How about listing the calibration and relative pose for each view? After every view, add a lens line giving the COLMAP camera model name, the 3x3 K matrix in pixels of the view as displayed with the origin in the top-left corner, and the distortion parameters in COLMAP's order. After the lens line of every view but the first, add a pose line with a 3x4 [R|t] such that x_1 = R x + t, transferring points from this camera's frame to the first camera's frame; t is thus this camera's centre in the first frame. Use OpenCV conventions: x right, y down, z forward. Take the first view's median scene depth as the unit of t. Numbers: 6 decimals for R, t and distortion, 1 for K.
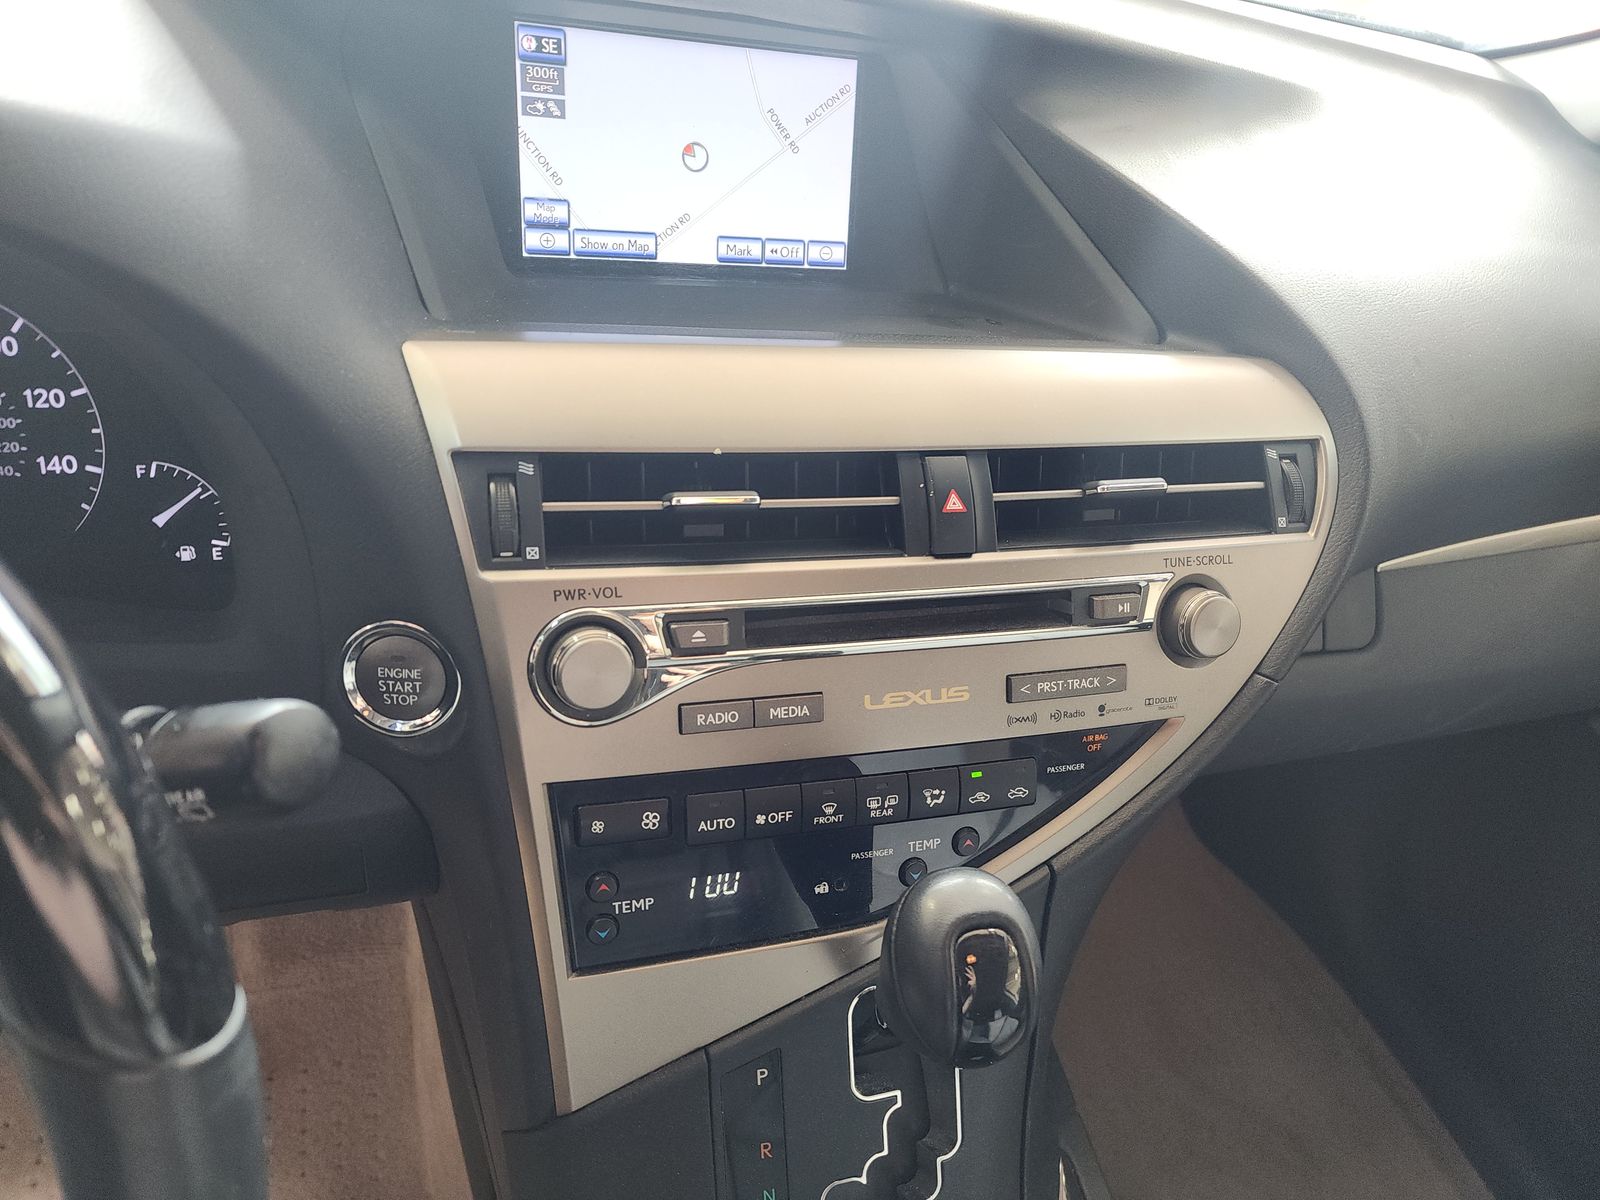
lens RADIAL K [[1127.1, 0, 800.0], [0, 1127.1, 600.0], [0, 0, 1]] dist [0.048857, -0.074562]
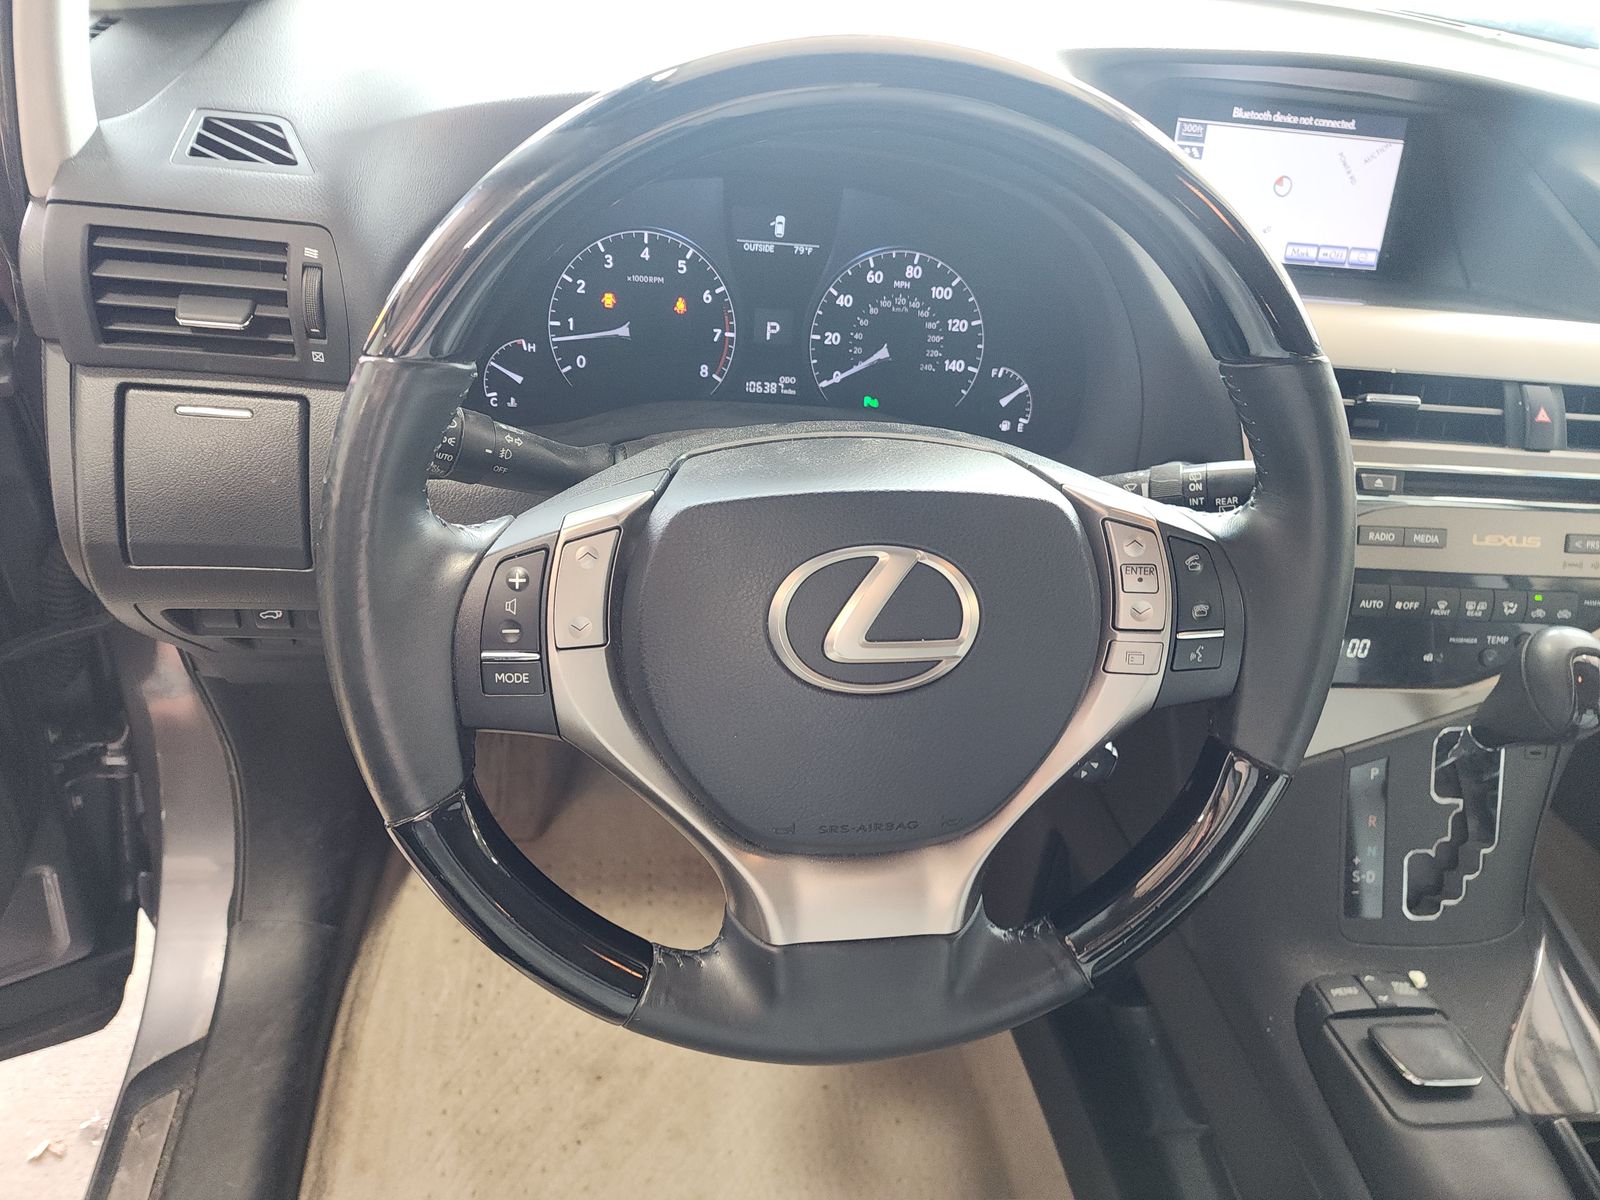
lens RADIAL K [[1066.6, 0, 804.5], [0, 1066.6, 595.7], [0, 0, 1]] dist [0.041012, -0.065830]
pose [[0.974005, 0.089421, -0.208130, -0.505770], [-0.090374, 0.995896, 0.004944, 0.236032], [0.207718, 0.013994, 0.978089, -0.608209]]
